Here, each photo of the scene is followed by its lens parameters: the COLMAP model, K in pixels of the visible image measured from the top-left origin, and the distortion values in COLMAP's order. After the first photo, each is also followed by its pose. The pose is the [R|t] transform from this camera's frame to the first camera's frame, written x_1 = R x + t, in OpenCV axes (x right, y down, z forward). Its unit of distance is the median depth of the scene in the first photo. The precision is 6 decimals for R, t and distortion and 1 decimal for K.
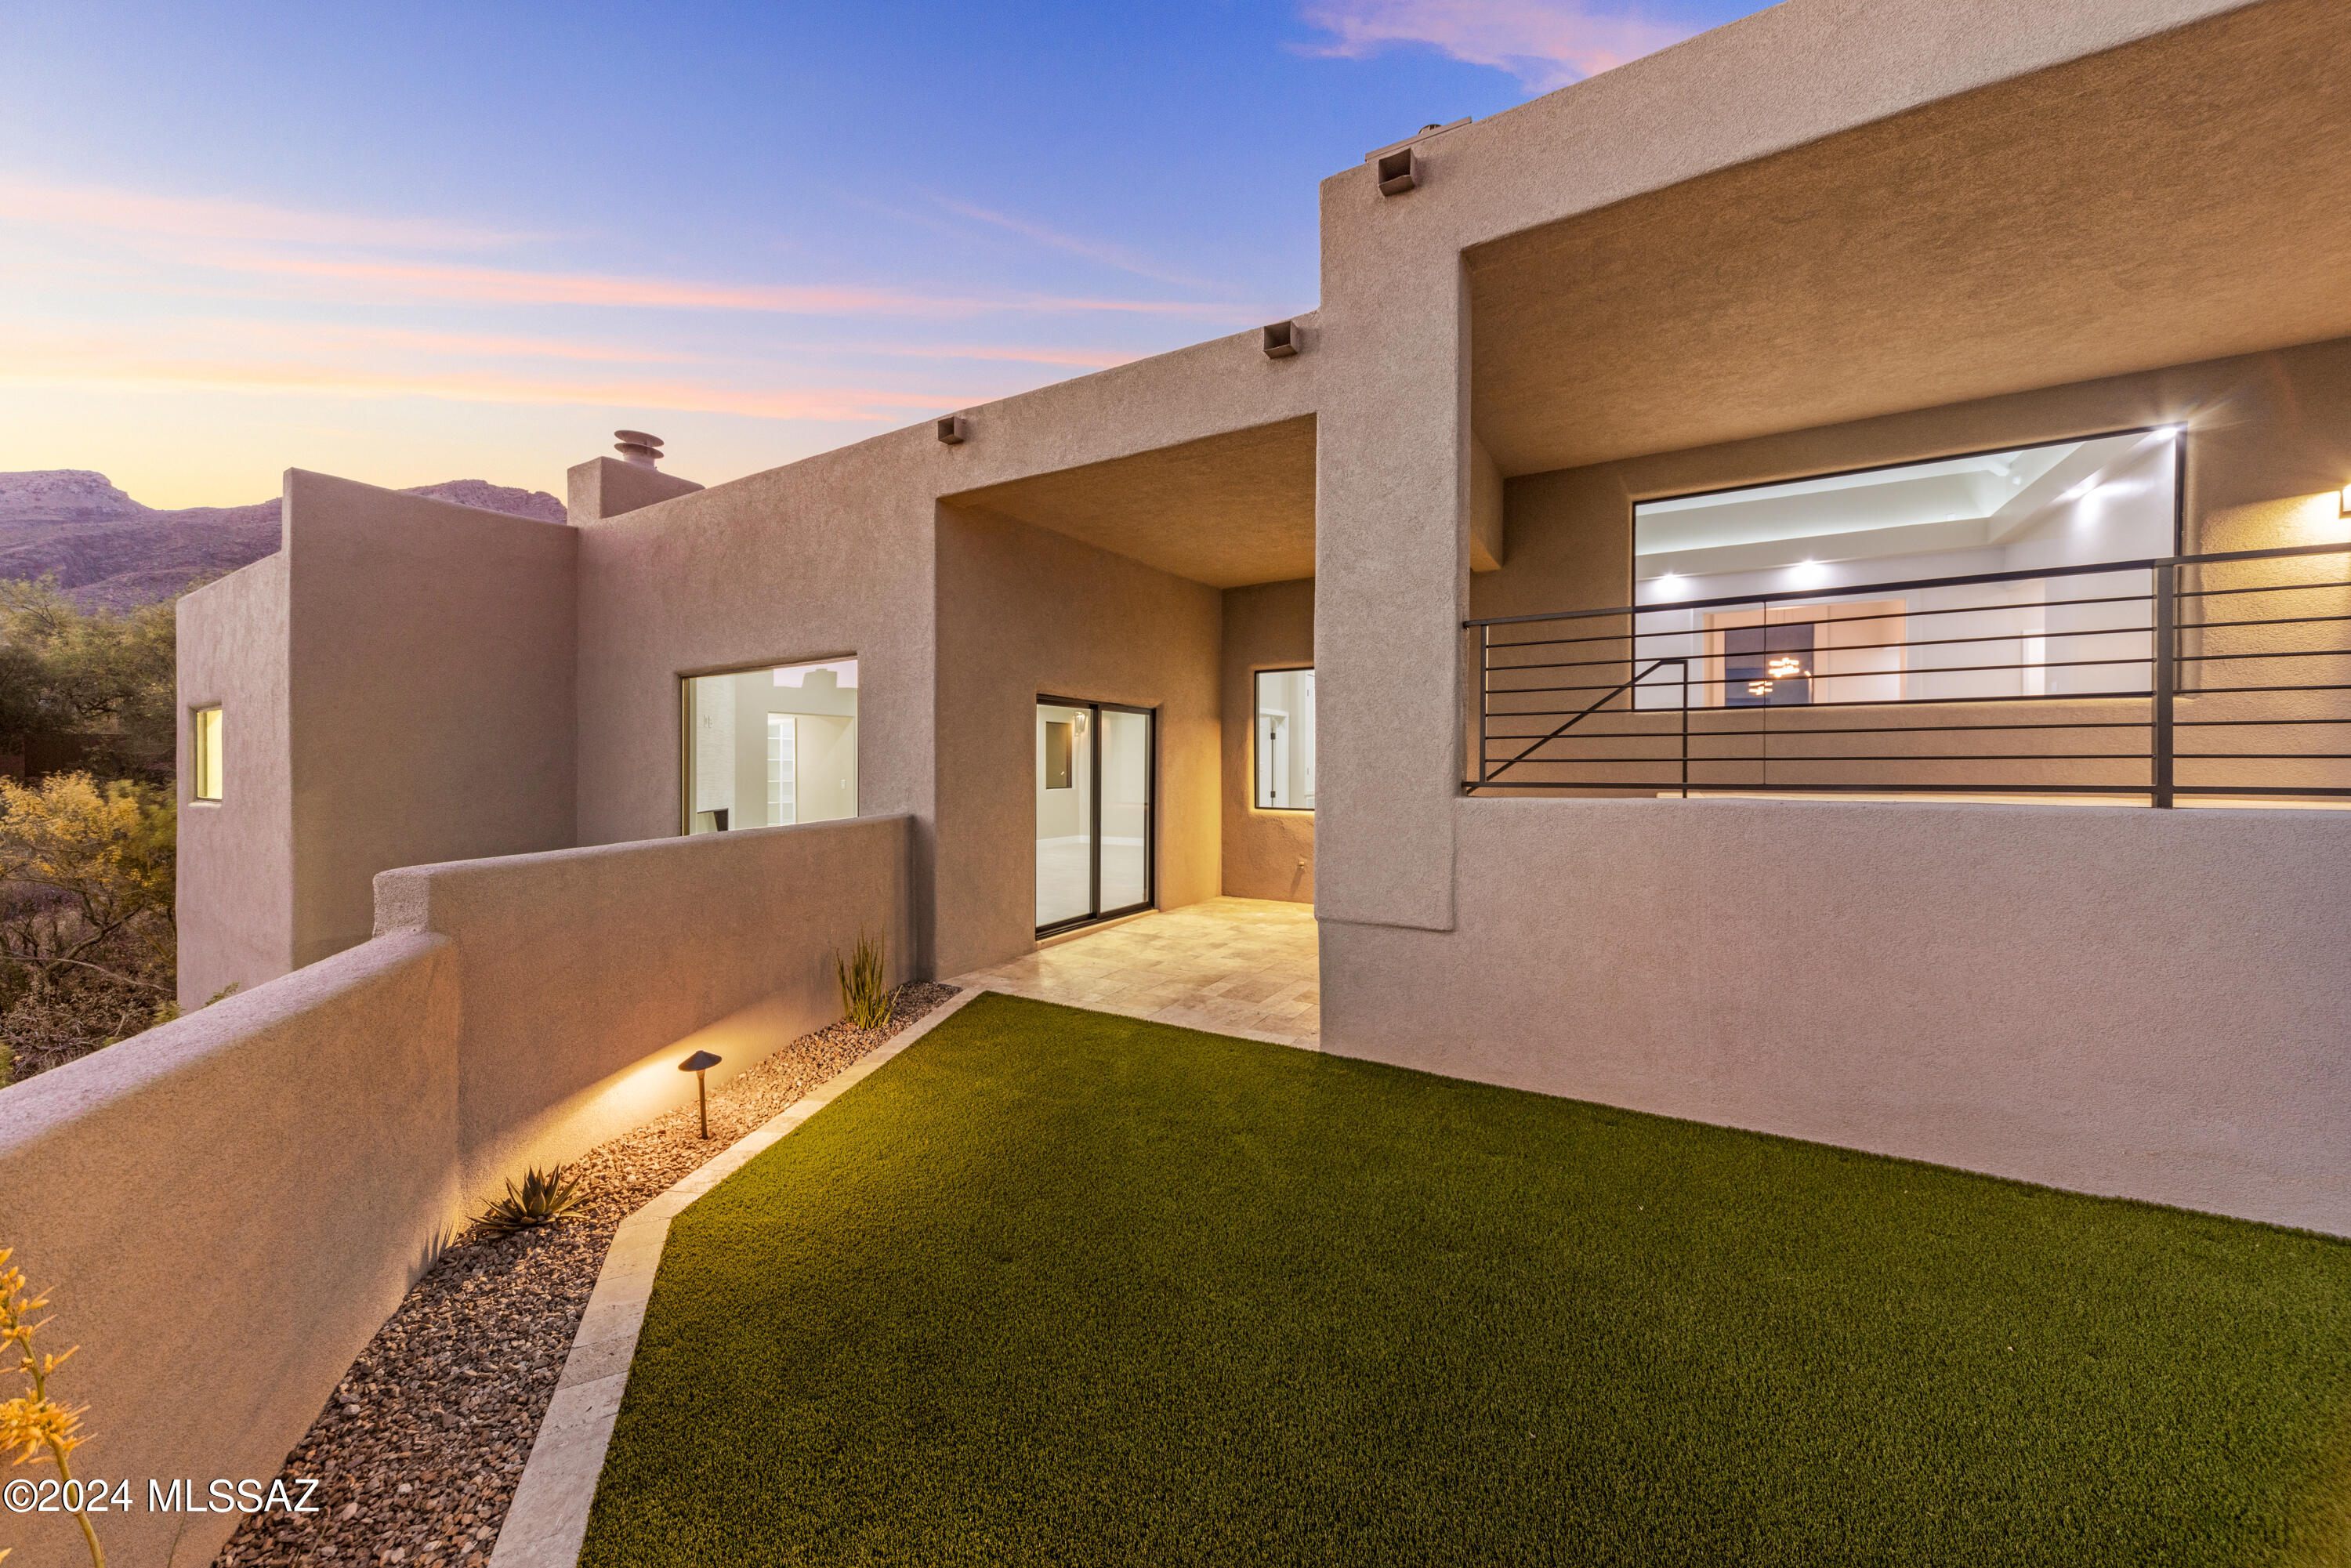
lens RADIAL K [[808.9, 0, 1199.1], [0, 808.9, 768.9], [0, 0, 1]] dist [0.002975, -0.000034]
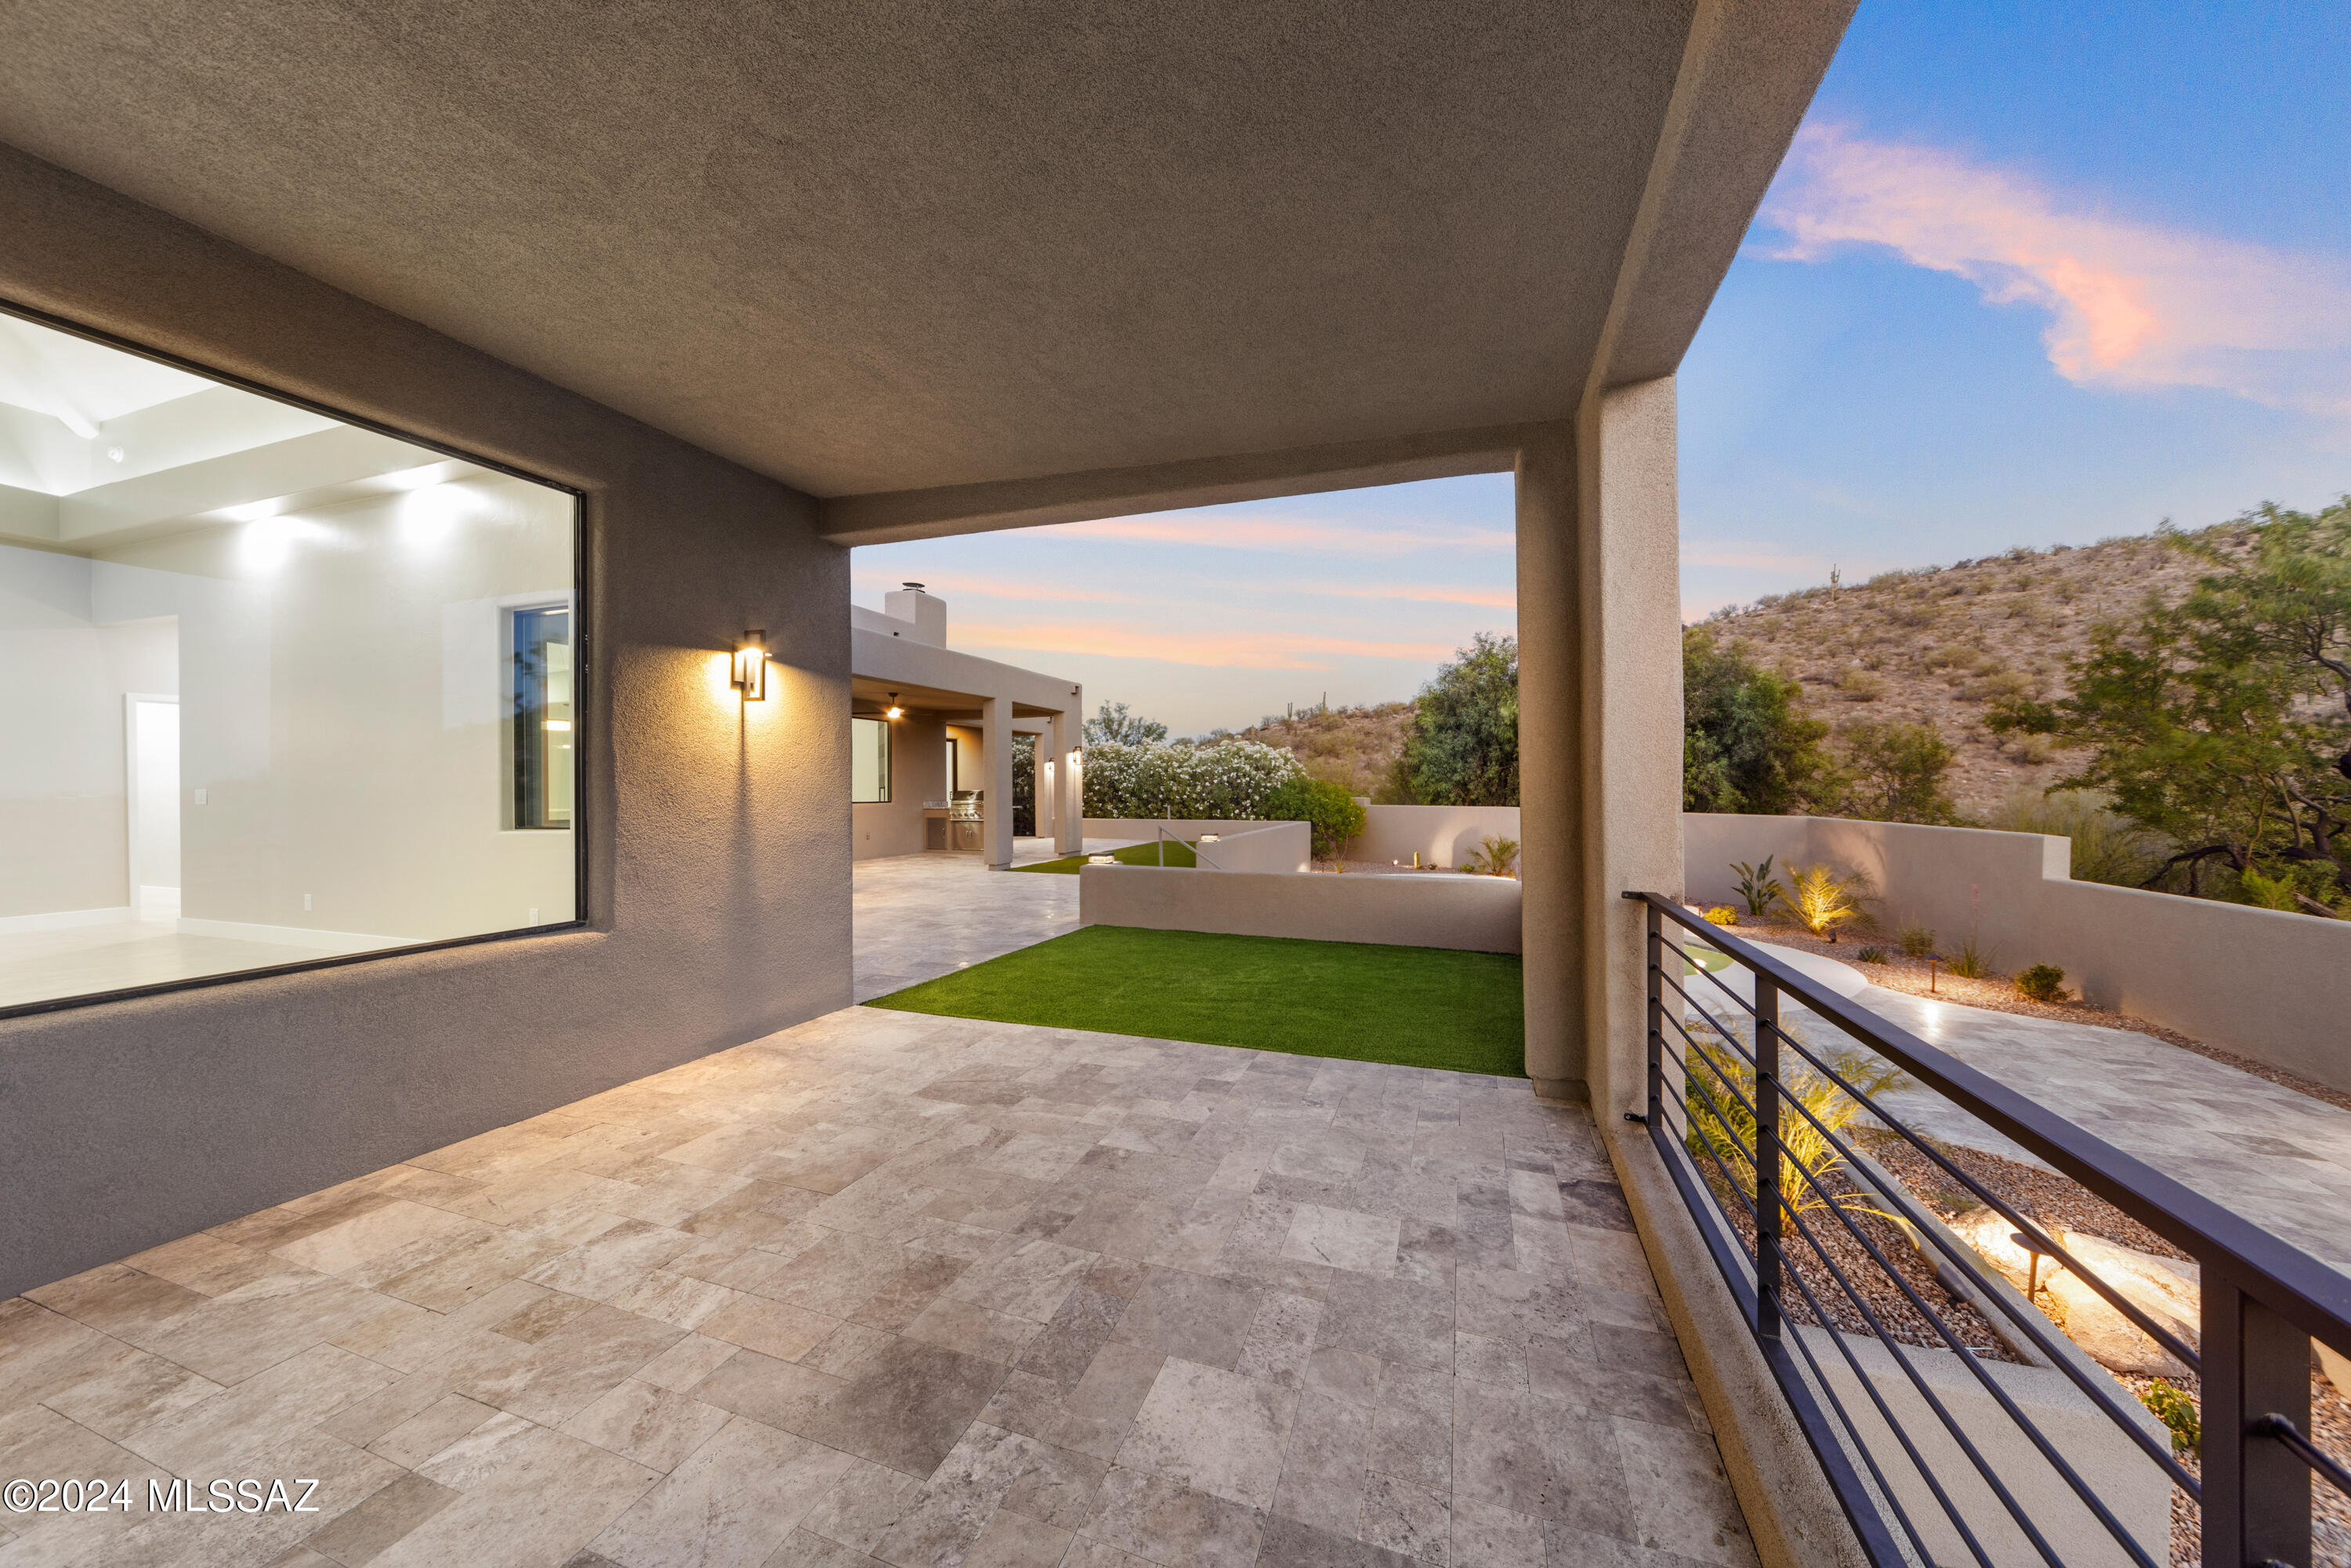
lens RADIAL K [[808.9, 0, 1181.7], [0, 808.9, 789.5], [0, 0, 1]] dist [0.002975, -0.000034]
pose [[-0.156607, 0.000634, 0.987661, 1.480681], [0.008718, 0.999962, 0.000741, -0.515382], [-0.987622, 0.008727, -0.156607, 1.657393]]
